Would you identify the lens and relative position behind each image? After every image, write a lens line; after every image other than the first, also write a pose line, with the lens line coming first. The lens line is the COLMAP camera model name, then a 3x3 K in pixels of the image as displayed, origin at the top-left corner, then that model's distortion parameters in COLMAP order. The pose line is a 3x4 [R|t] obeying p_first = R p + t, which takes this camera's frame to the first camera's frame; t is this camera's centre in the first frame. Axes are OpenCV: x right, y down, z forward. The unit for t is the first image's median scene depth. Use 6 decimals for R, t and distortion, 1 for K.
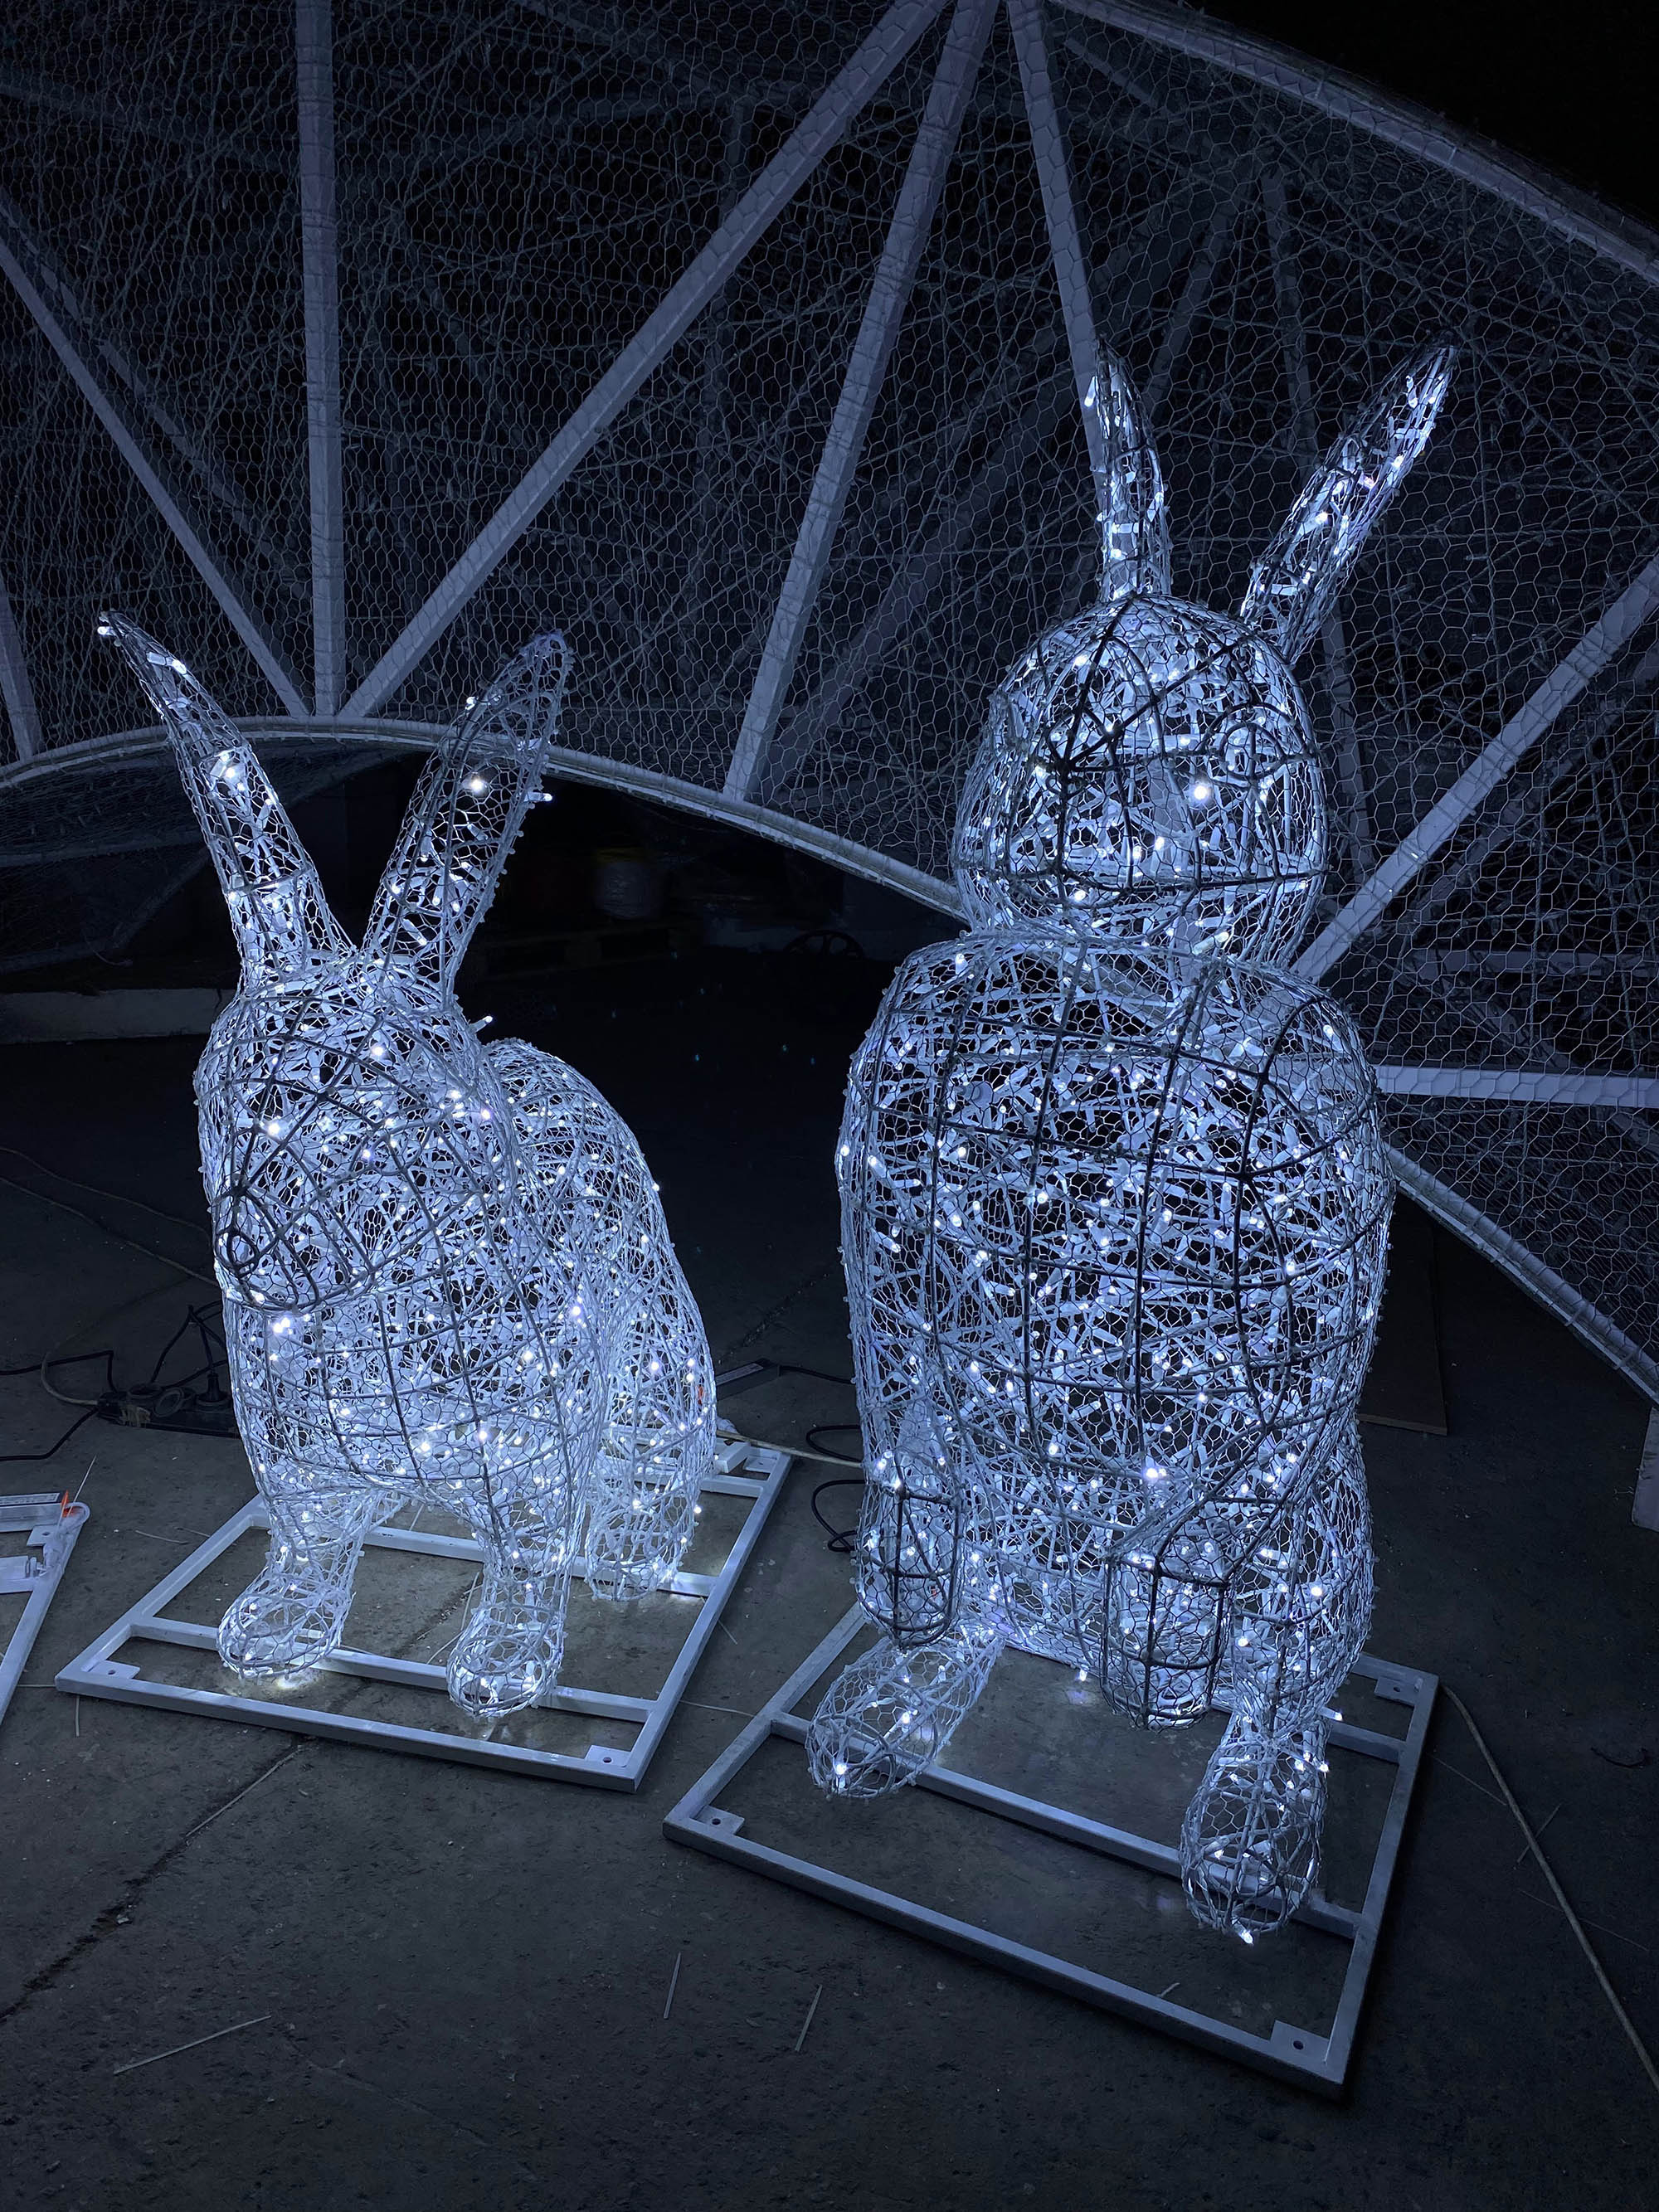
lens RADIAL K [[1696.7, 0, 845.5], [0, 1696.7, 1108.2], [0, 0, 1]] dist [0.052215, -0.078897]
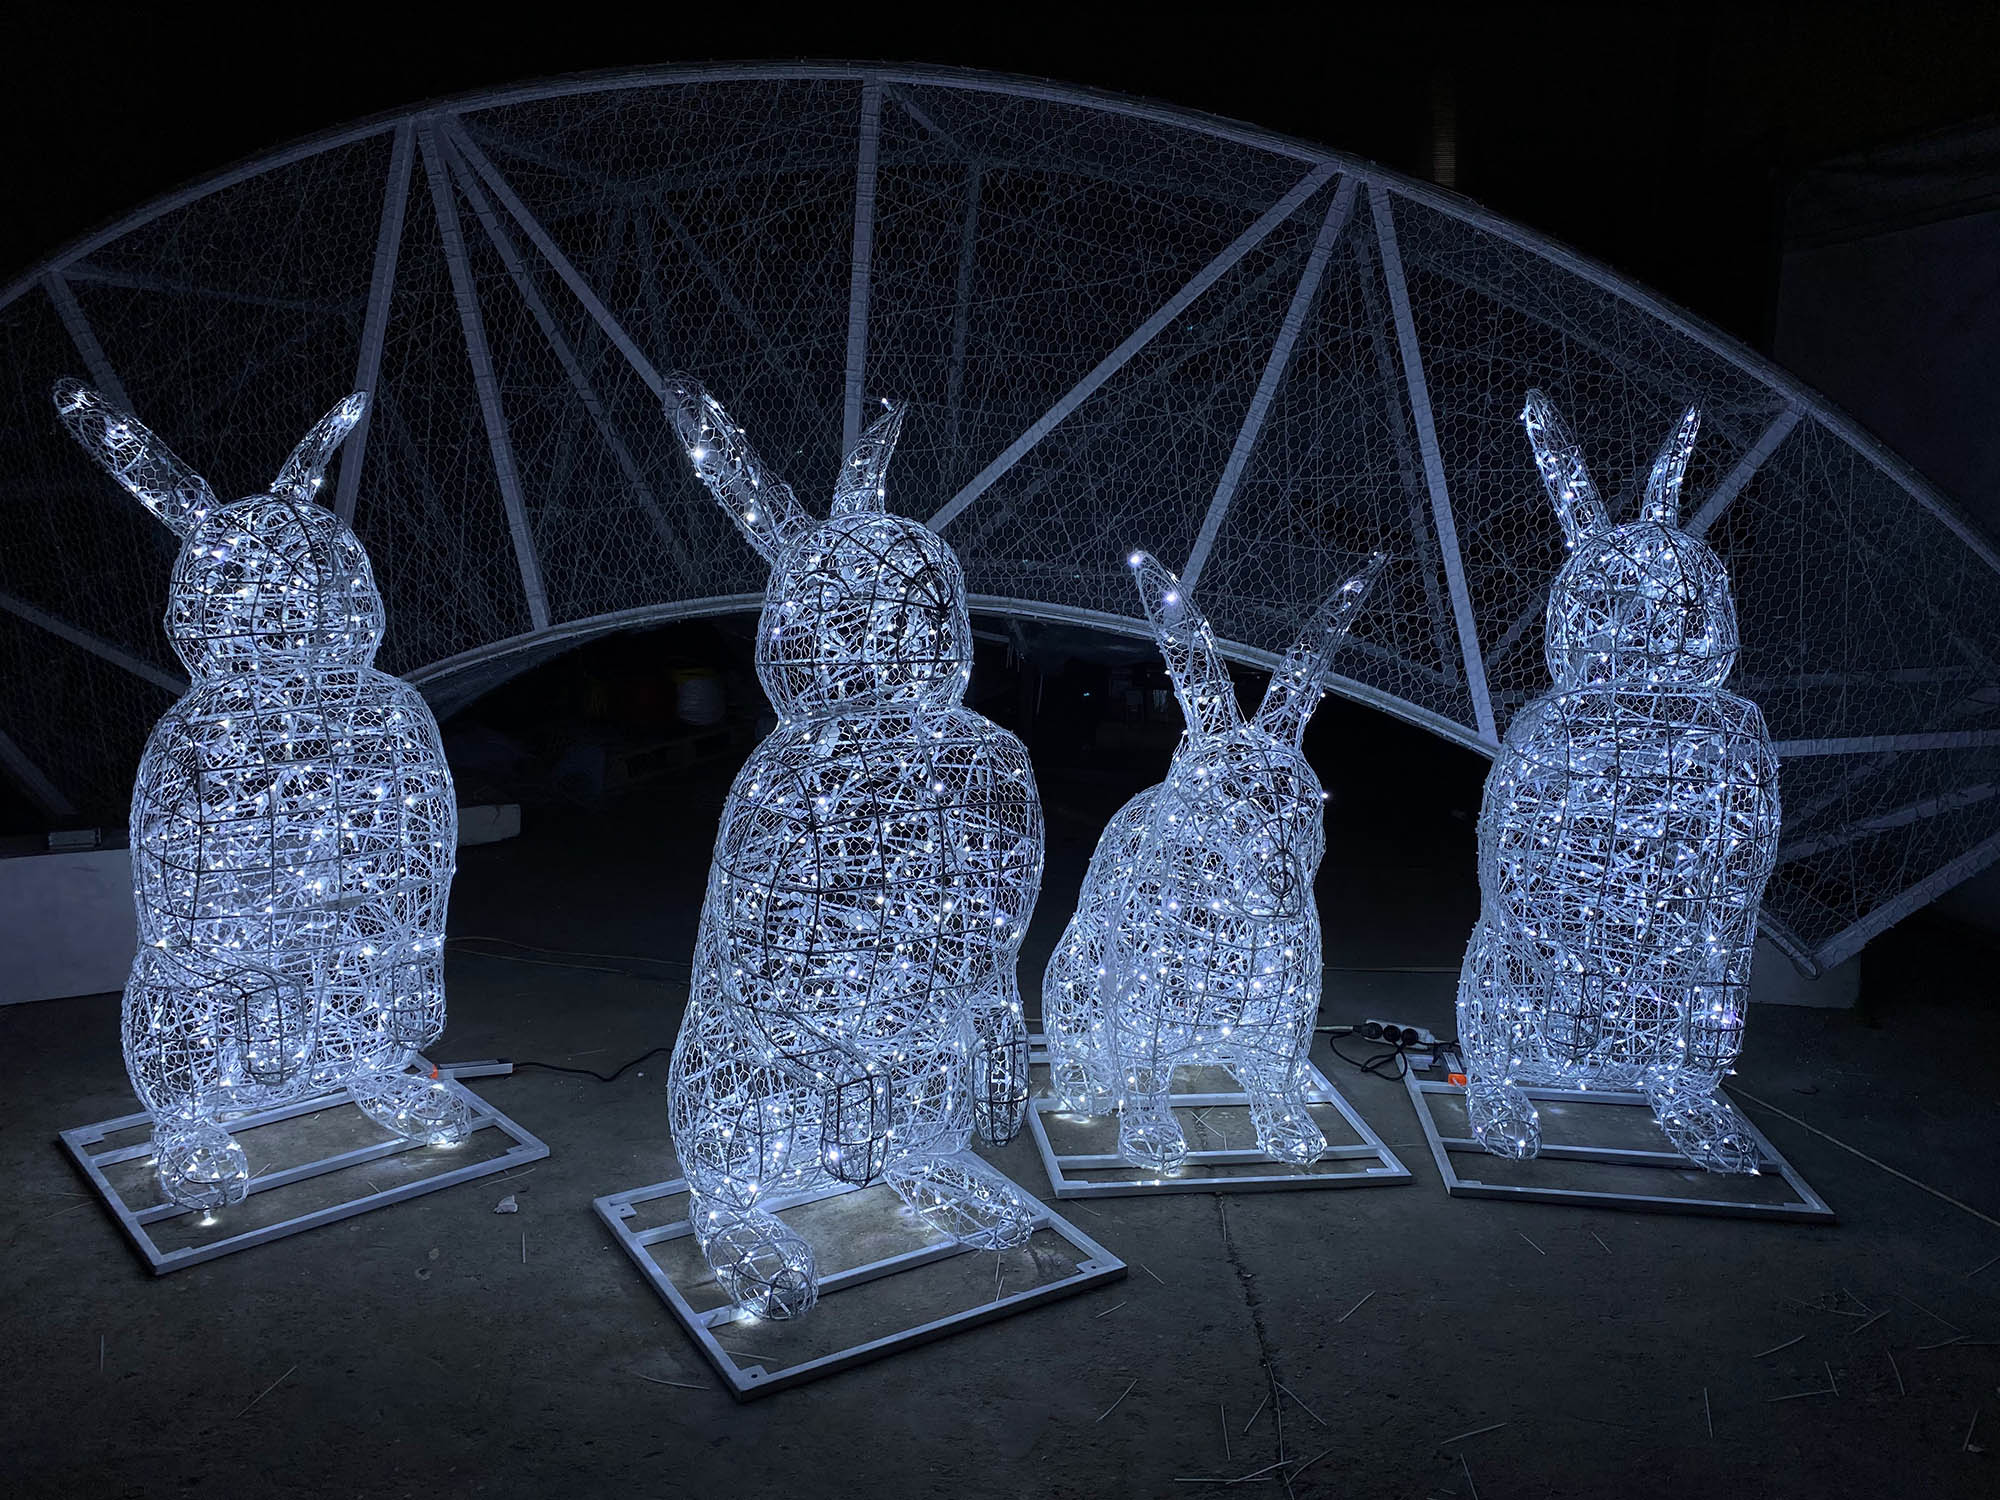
lens RADIAL K [[1534.0, 0, 1009.1], [0, 1534.0, 743.3], [0, 0, 1]] dist [0.052215, -0.078897]
pose [[0.941178, -0.085283, 0.326971, -0.811175], [0.113447, 0.991213, -0.068020, 0.007710], [-0.318297, 0.101113, 0.942583, -0.348850]]
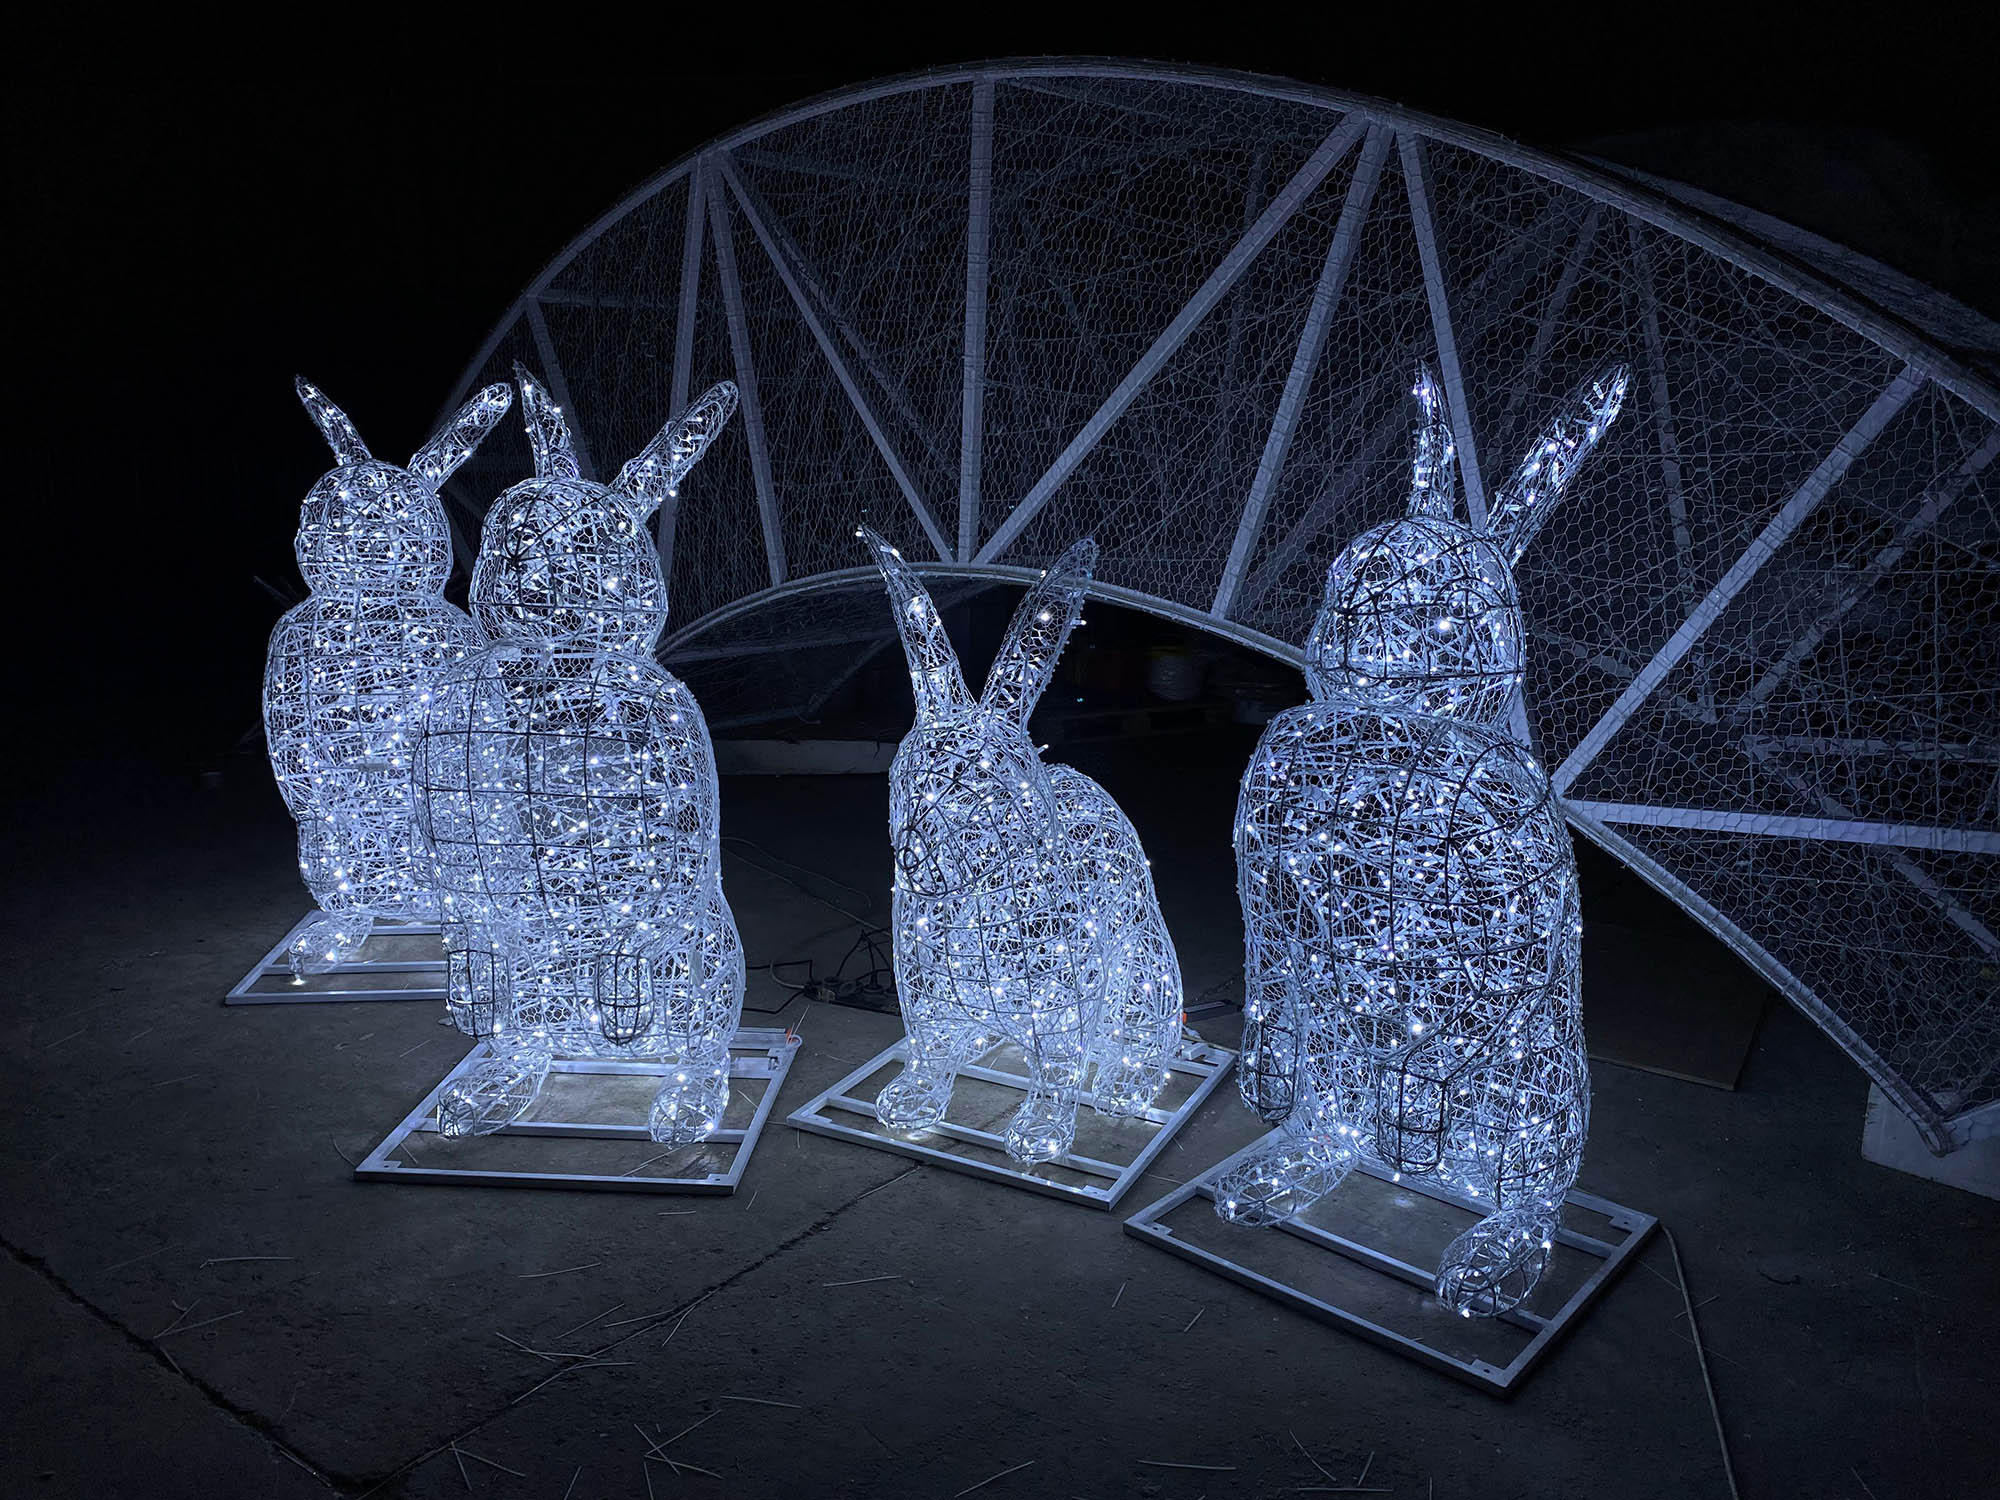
lens RADIAL K [[1530.2, 0, 1002.7], [0, 1530.2, 753.3], [0, 0, 1]] dist [0.066085, -0.122706]
pose [[0.966970, 0.033494, -0.252680, 0.115577], [-0.053616, 0.995877, -0.073175, 0.057534], [0.249187, 0.084306, 0.964779, -0.422664]]
